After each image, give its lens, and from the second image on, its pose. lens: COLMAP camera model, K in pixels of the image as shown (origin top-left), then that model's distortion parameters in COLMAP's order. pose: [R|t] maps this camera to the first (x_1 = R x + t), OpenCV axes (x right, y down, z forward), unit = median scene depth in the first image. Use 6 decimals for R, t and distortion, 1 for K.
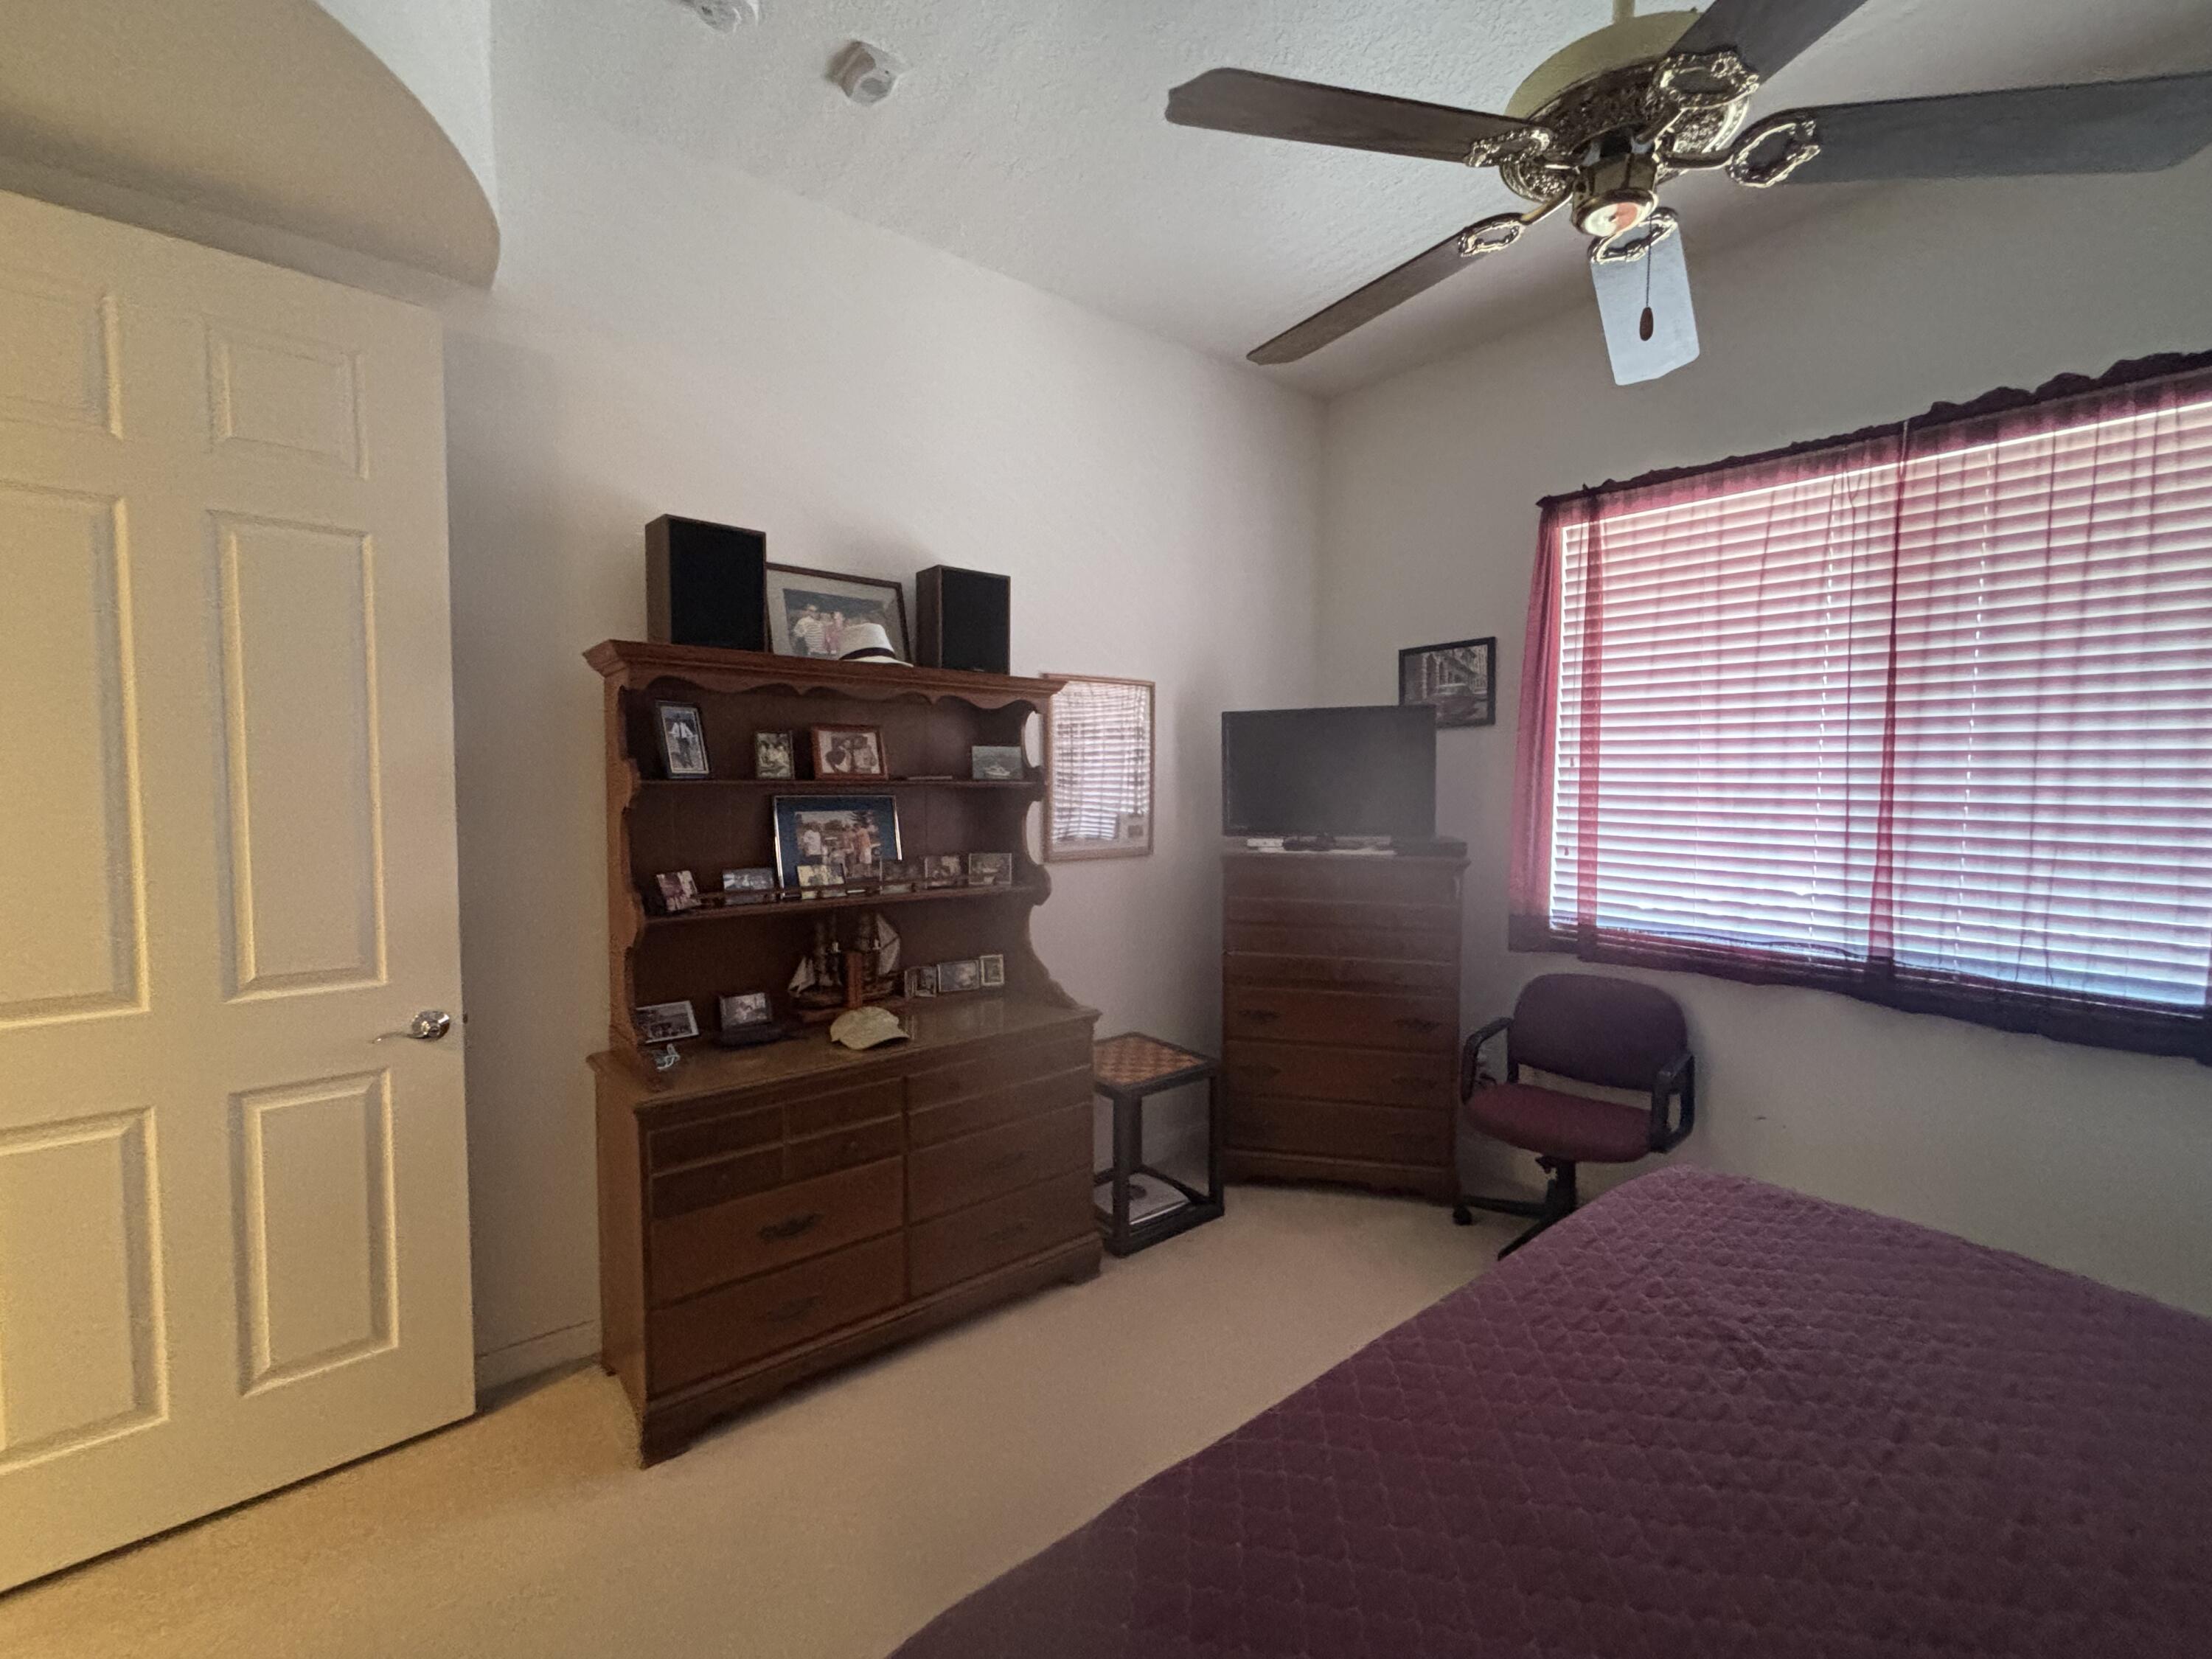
lens RADIAL K [[923.8, 0, 1106.0], [0, 923.8, 829.5], [0, 0, 1]] dist [0.000416, 0.000322]
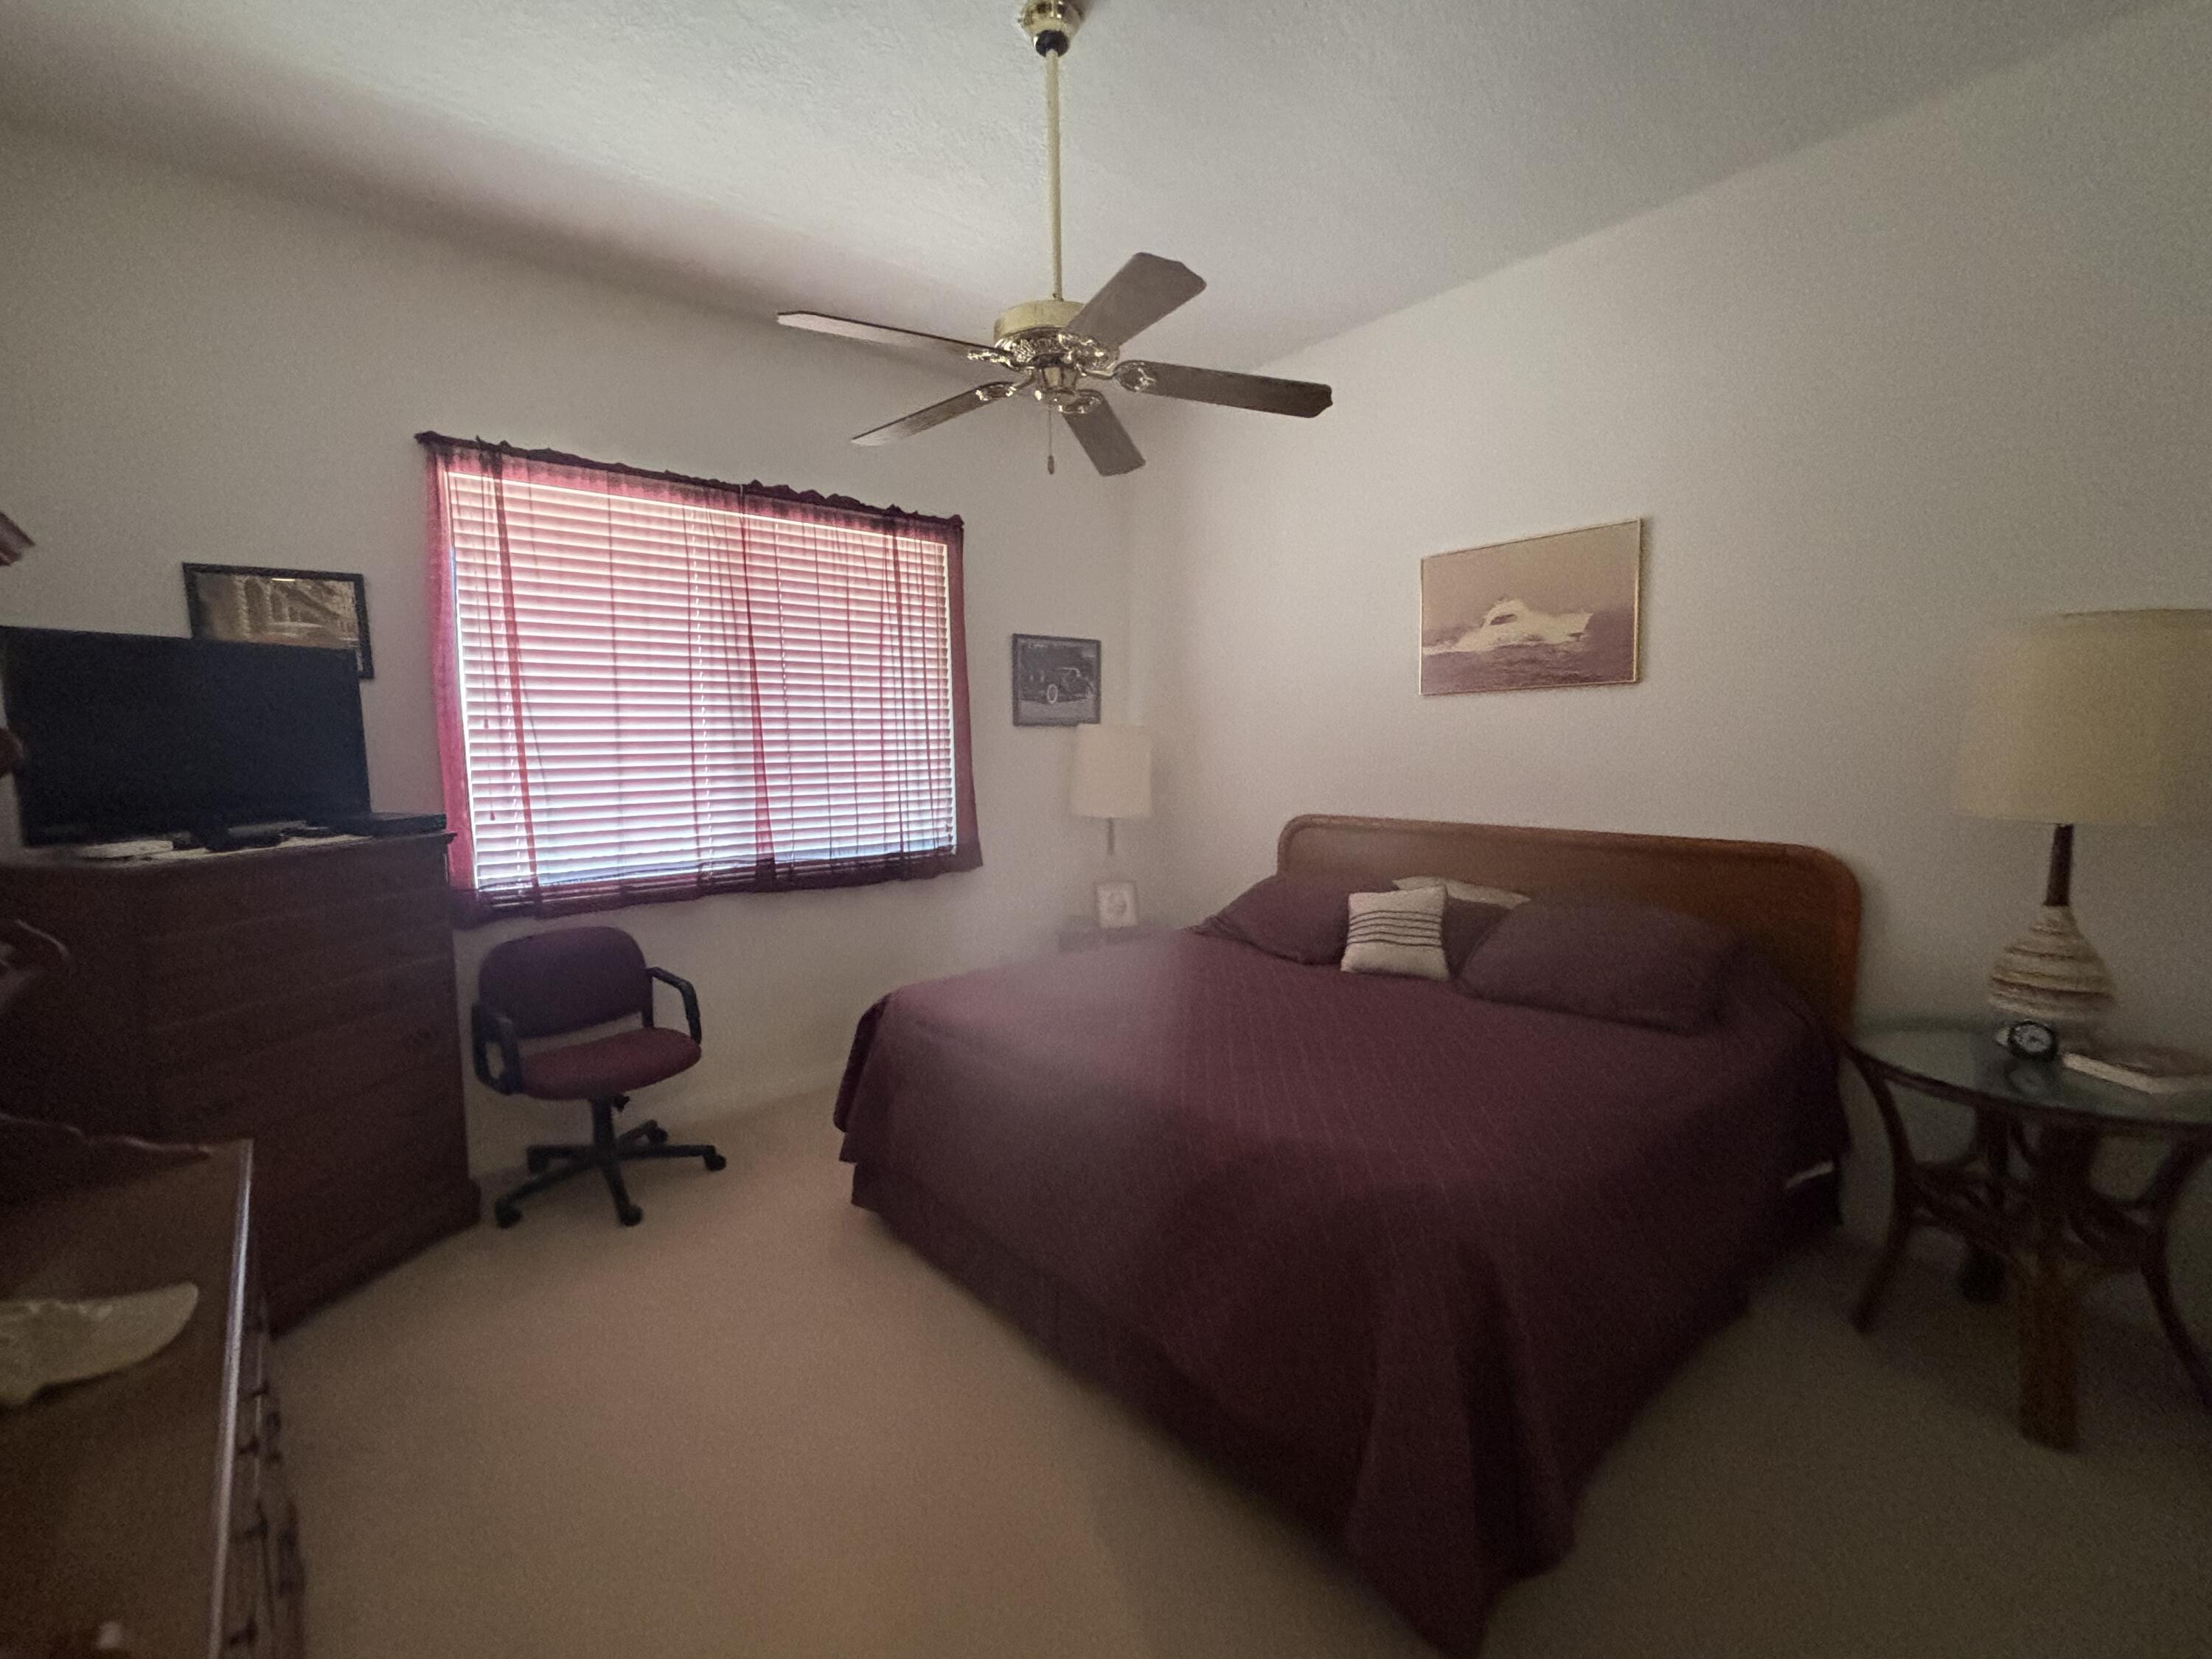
lens RADIAL K [[923.8, 0, 1106.0], [0, 923.8, 829.5], [0, 0, 1]] dist [0.000416, 0.000322]
pose [[0.002415, -0.101644, 0.994818, -0.525791], [0.077689, 0.991833, 0.101150, -0.012247], [-0.996975, 0.077042, 0.010292, 0.396880]]
